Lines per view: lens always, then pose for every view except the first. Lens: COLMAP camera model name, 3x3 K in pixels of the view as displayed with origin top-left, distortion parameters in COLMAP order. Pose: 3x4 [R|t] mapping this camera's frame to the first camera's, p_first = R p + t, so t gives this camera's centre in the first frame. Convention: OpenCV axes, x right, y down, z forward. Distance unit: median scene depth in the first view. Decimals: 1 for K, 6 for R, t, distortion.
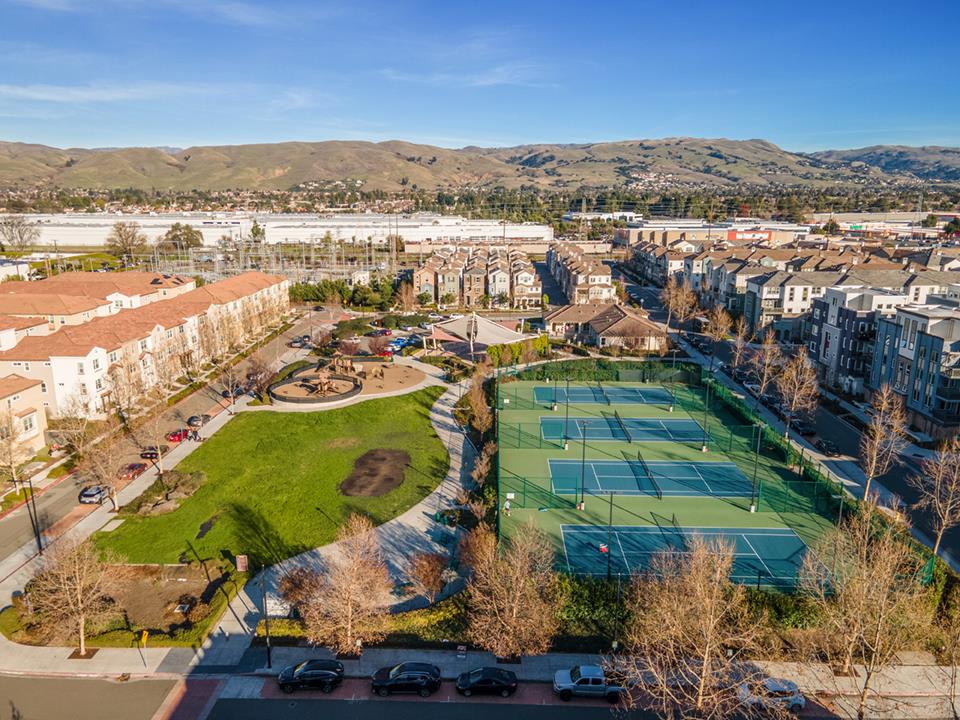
lens RADIAL K [[703.6, 0, 475.4], [0, 703.6, 359.1], [0, 0, 1]] dist [0.006462, 0.065277]
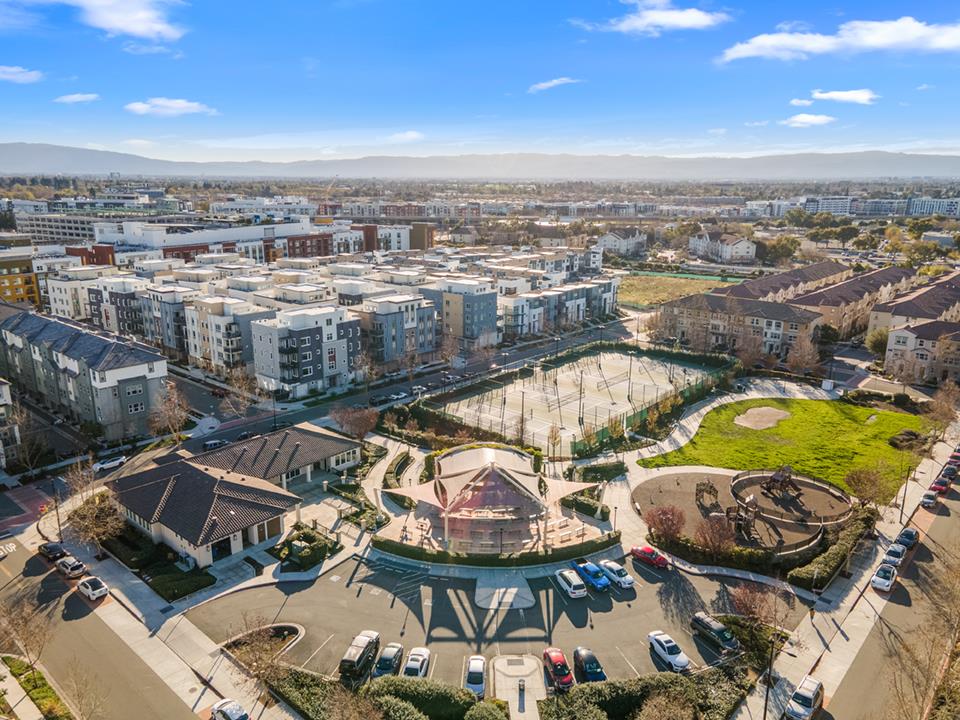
lens RADIAL K [[703.6, 0, 475.4], [0, 703.6, 359.1], [0, 0, 1]] dist [0.006462, 0.065277]
pose [[-0.771083, -0.161333, 0.615956, -0.129704], [0.138347, 0.901808, 0.409393, -0.148488], [-0.621523, 0.400892, -0.673049, 0.526583]]
